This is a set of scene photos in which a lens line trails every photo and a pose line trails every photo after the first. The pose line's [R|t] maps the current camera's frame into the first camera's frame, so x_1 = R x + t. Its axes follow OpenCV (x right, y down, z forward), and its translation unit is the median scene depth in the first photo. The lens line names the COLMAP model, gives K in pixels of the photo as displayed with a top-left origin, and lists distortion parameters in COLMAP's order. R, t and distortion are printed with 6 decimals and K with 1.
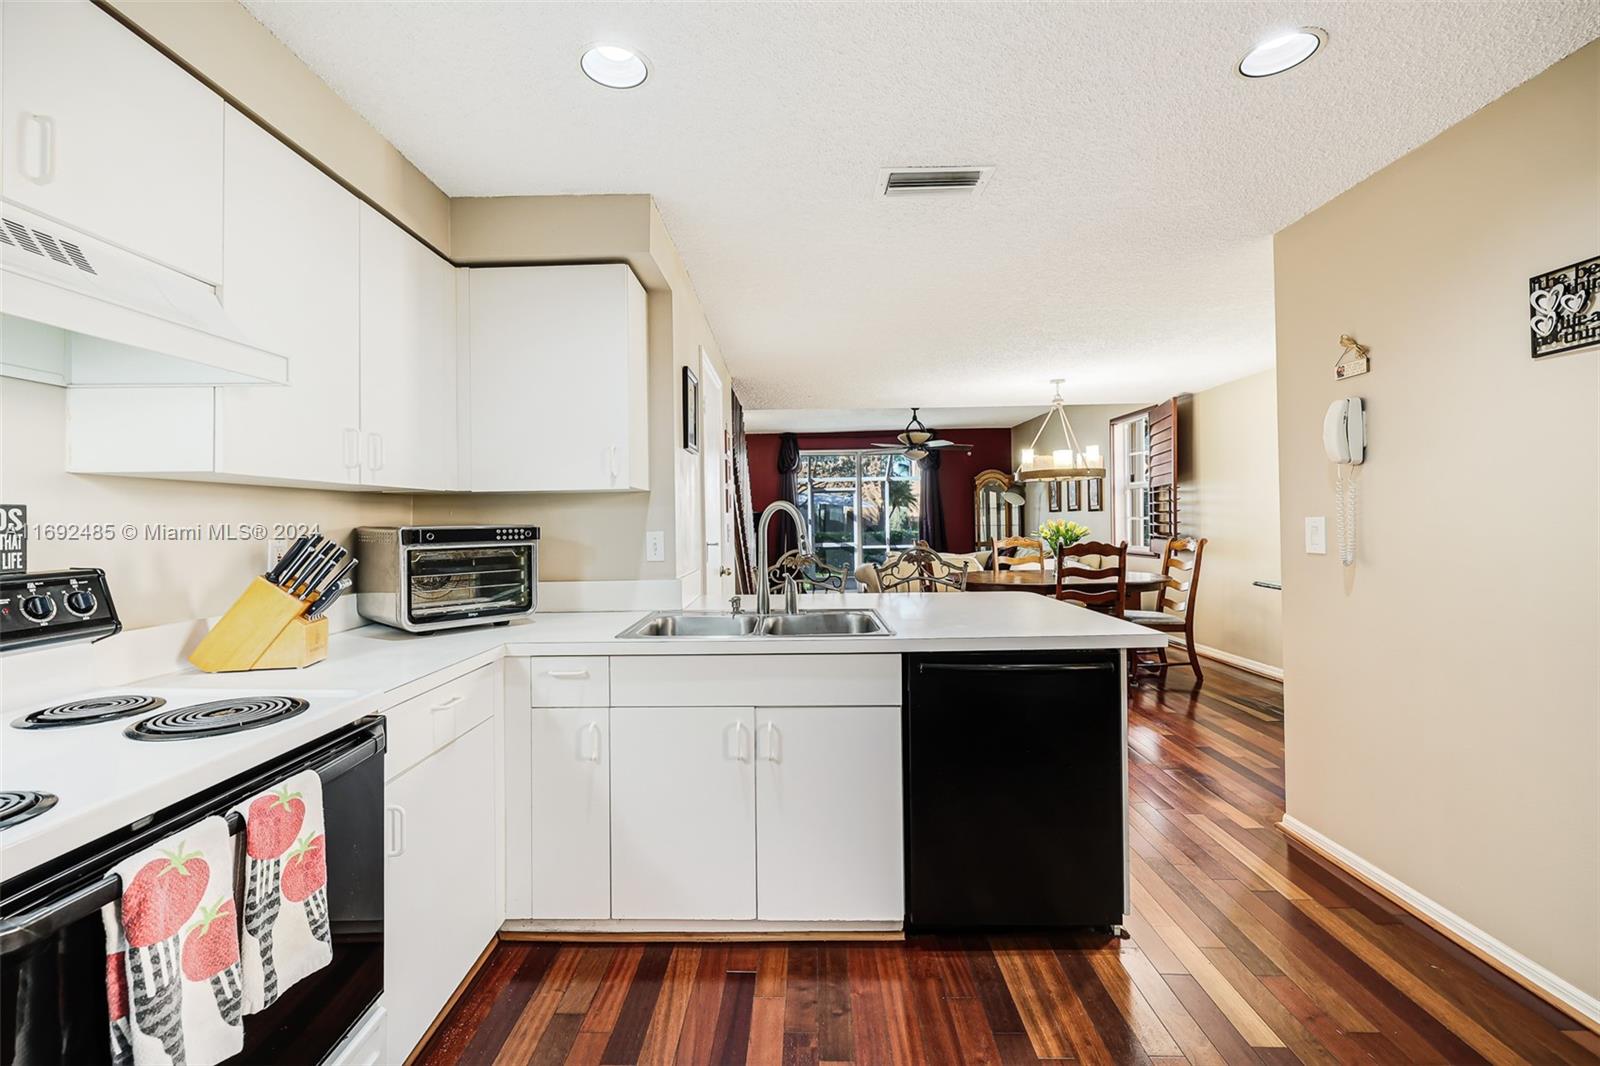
lens RADIAL K [[676.9, 0, 788.2], [0, 676.9, 514.7], [0, 0, 1]] dist [-0.004112, 0.000623]
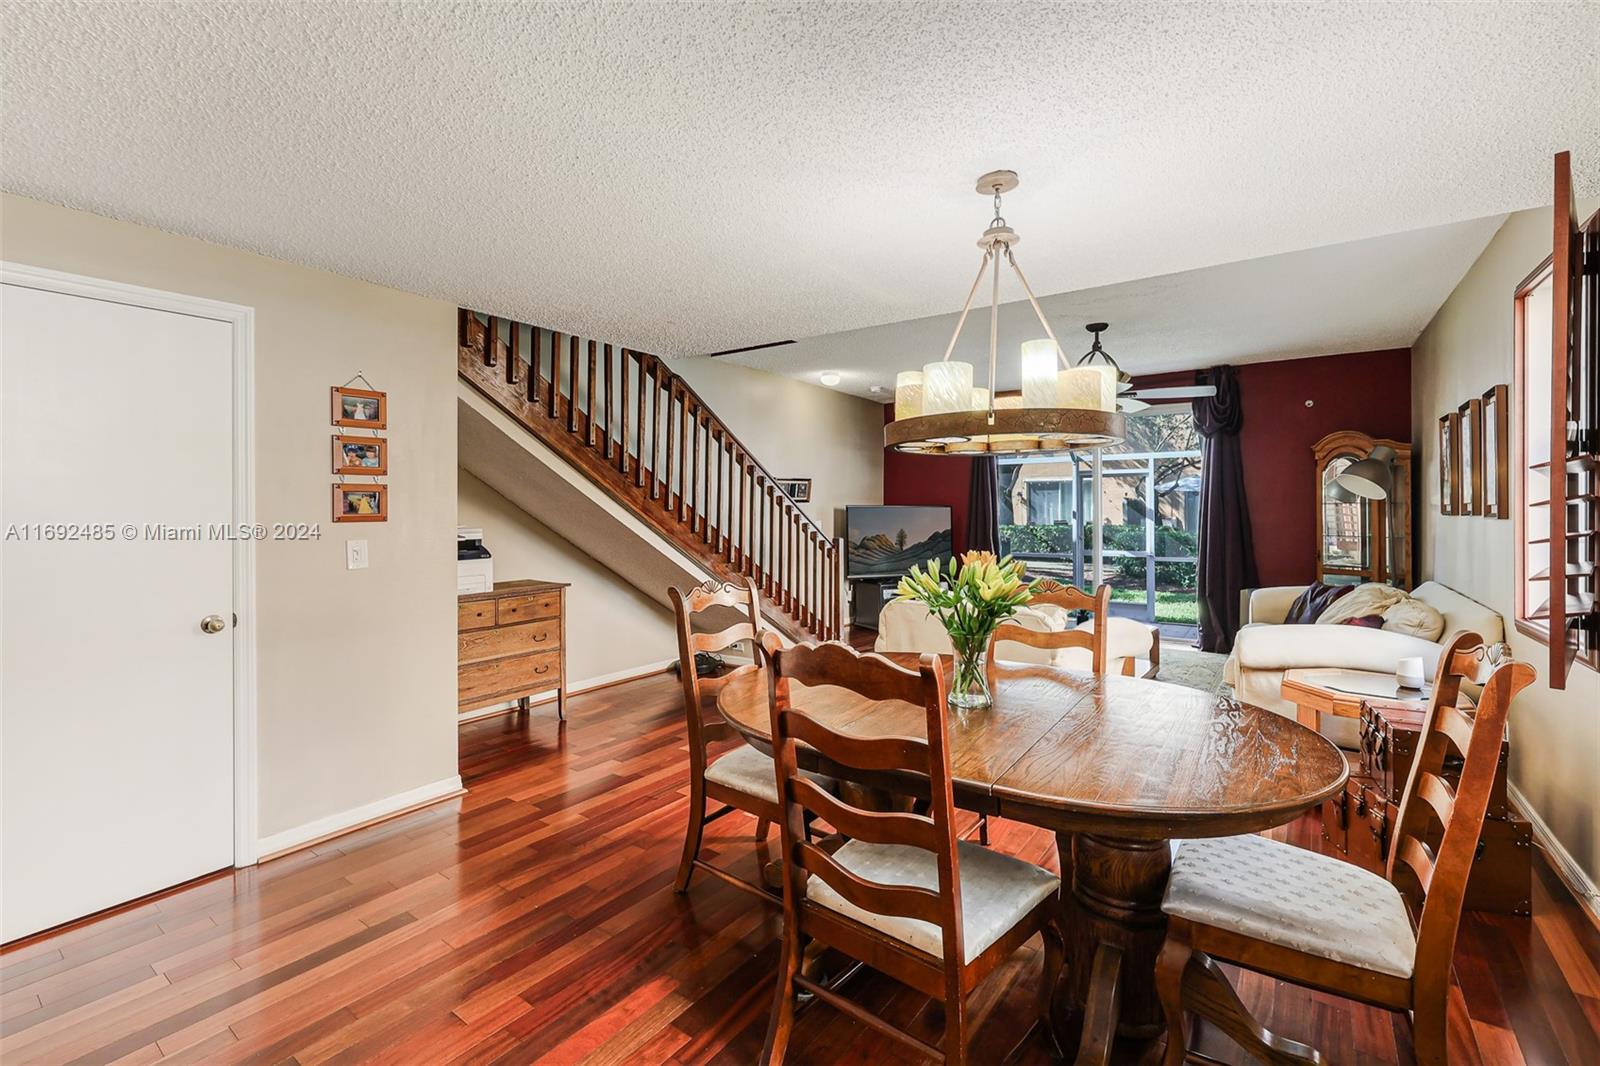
lens RADIAL K [[676.9, 0, 788.4], [0, 676.9, 506.9], [0, 0, 1]] dist [-0.004112, 0.000623]
pose [[0.813968, 0.015939, -0.580691, 0.974892], [-0.008626, 0.999845, 0.015353, -0.045455], [0.580846, -0.007488, 0.813979, 1.222051]]
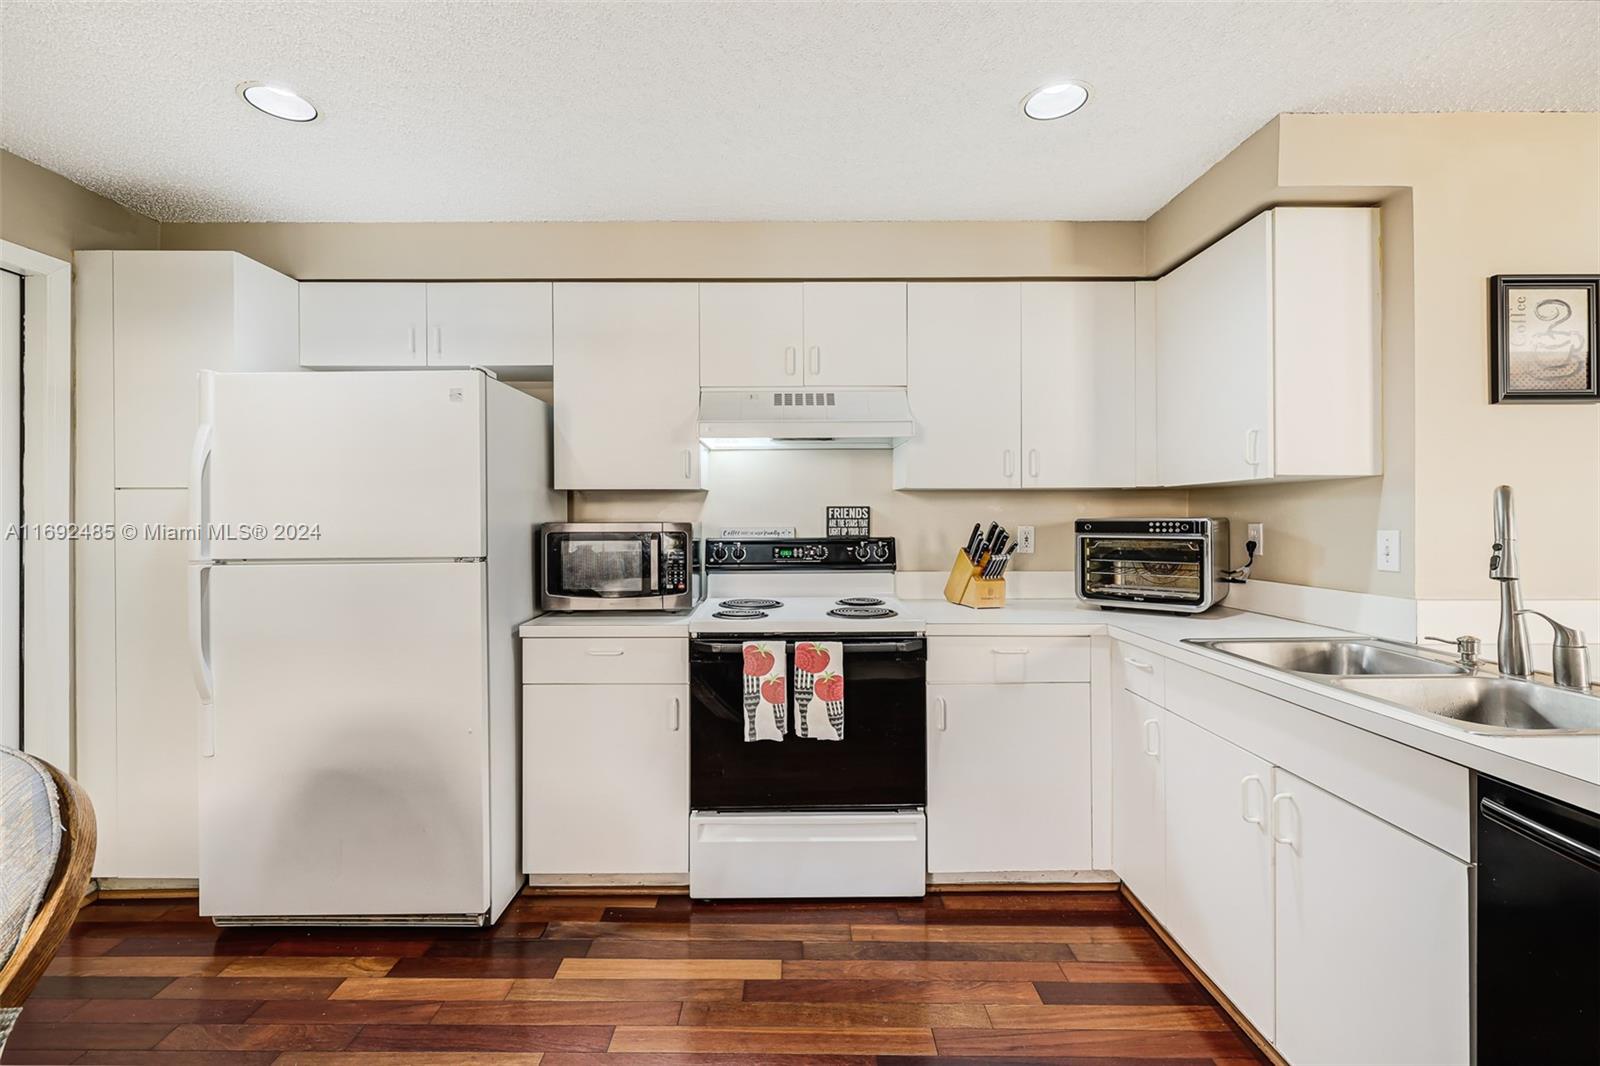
lens RADIAL K [[676.9, 0, 782.8], [0, 676.9, 514.5], [0, 0, 1]] dist [-0.004112, 0.000623]
pose [[0.013645, 0.011065, -0.999846, 0.494449], [0.011888, 0.999866, 0.011228, -0.007547], [0.999836, -0.012040, 0.013511, 0.317061]]
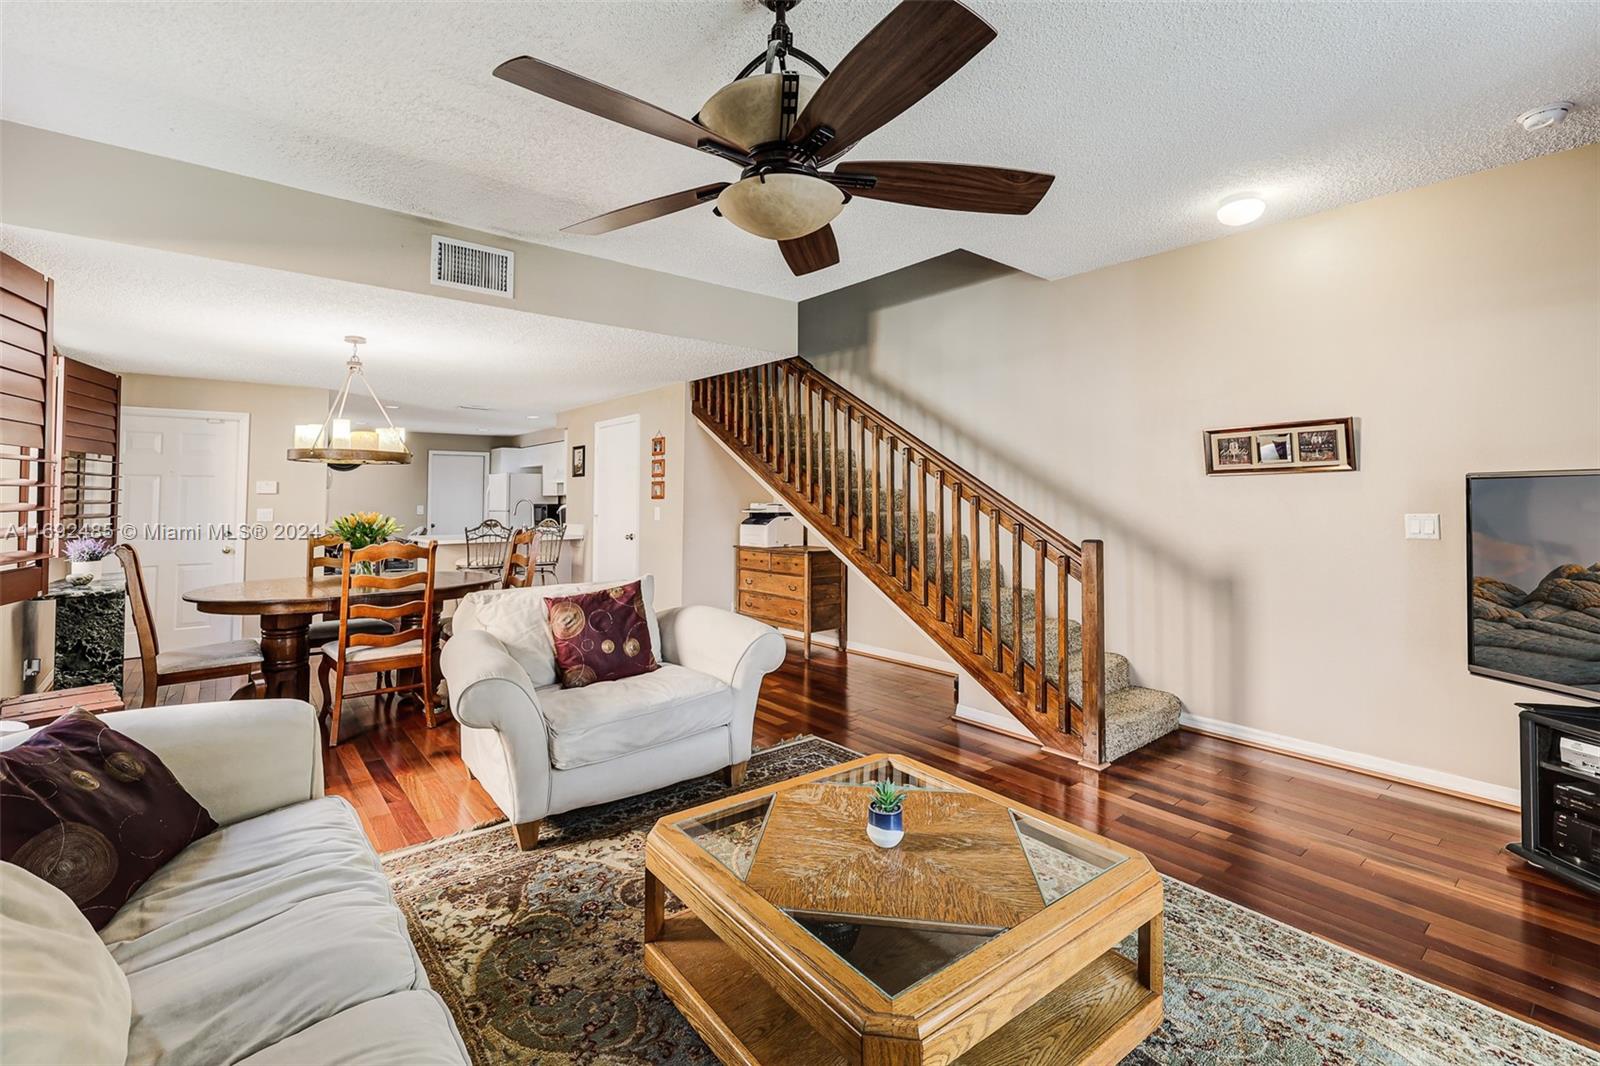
lens RADIAL K [[706.0, 0, 782.2], [0, 706.0, 482.7], [0, 0, 1]] dist [-0.002829, -0.000254]
pose [[-0.762290, 0.003413, -0.647226, 1.028047], [0.022574, 0.999518, -0.021316, 0.001066], [0.646841, -0.030859, -0.762000, 3.665824]]
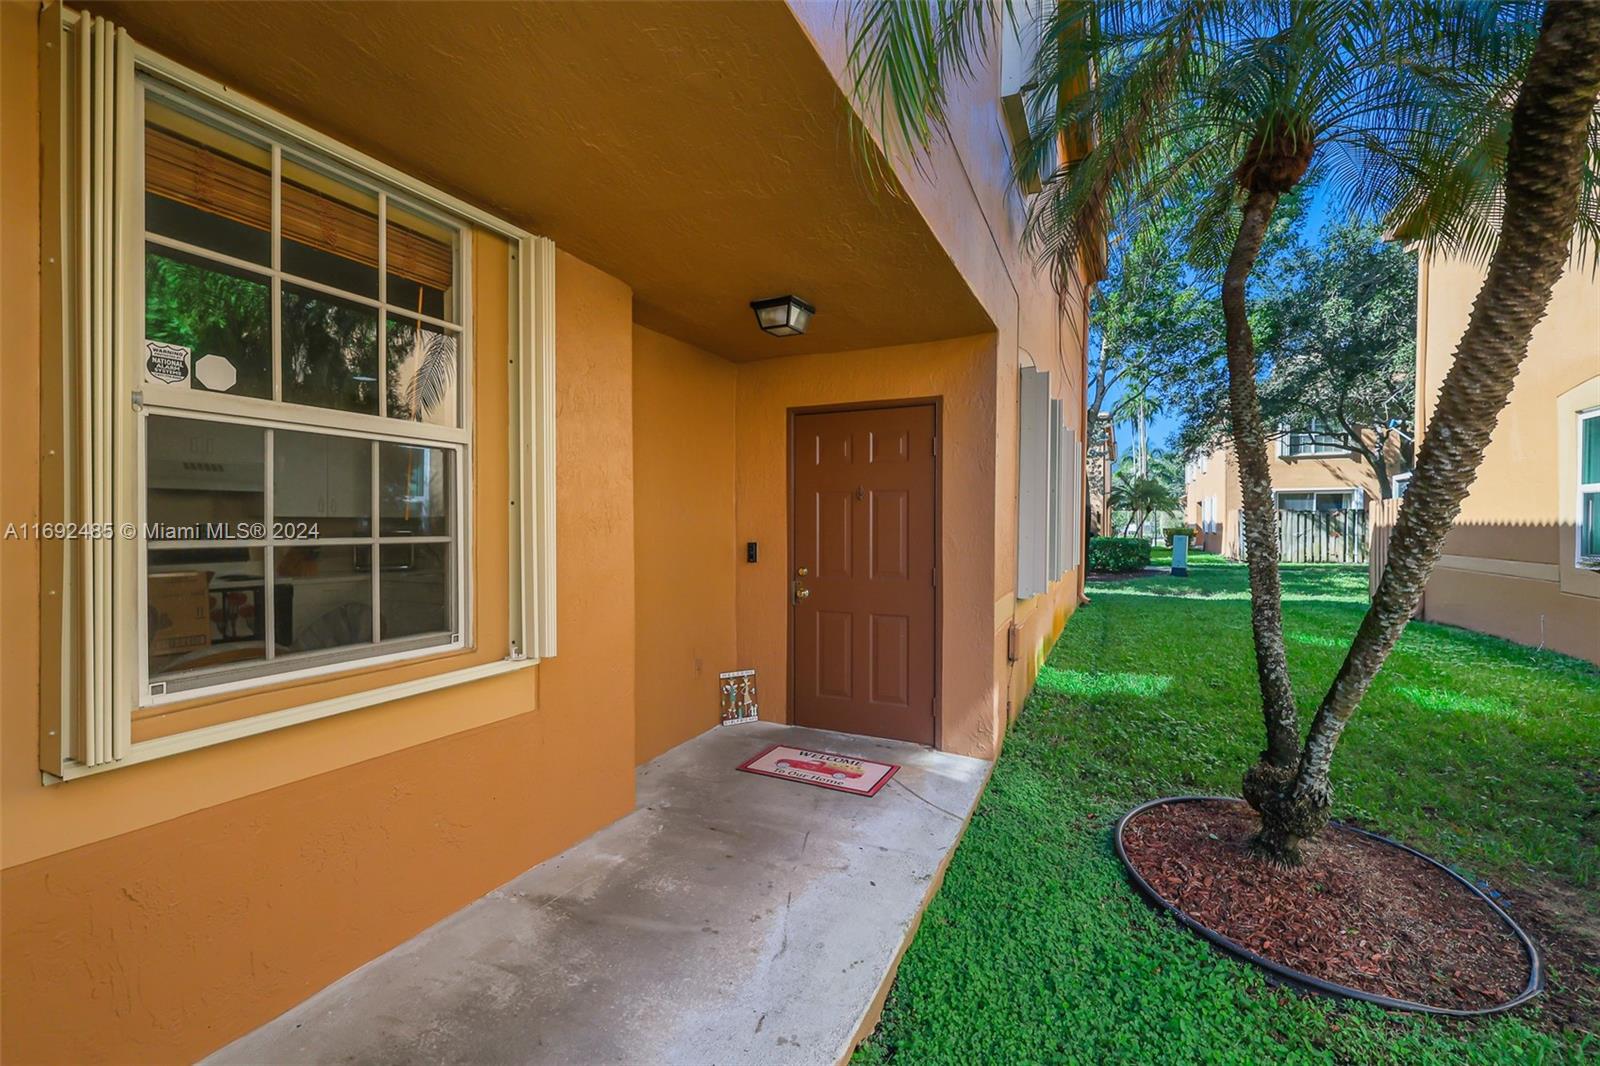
lens RADIAL K [[676.9, 0, 796.1], [0, 676.9, 529.4], [0, 0, 1]] dist [-0.004112, 0.000623]
pose [[0.913678, 0.016686, -0.406096, 1.595518], [-0.009884, 0.999774, 0.018842, -0.044306], [0.406318, -0.013202, 0.913636, -0.569082]]
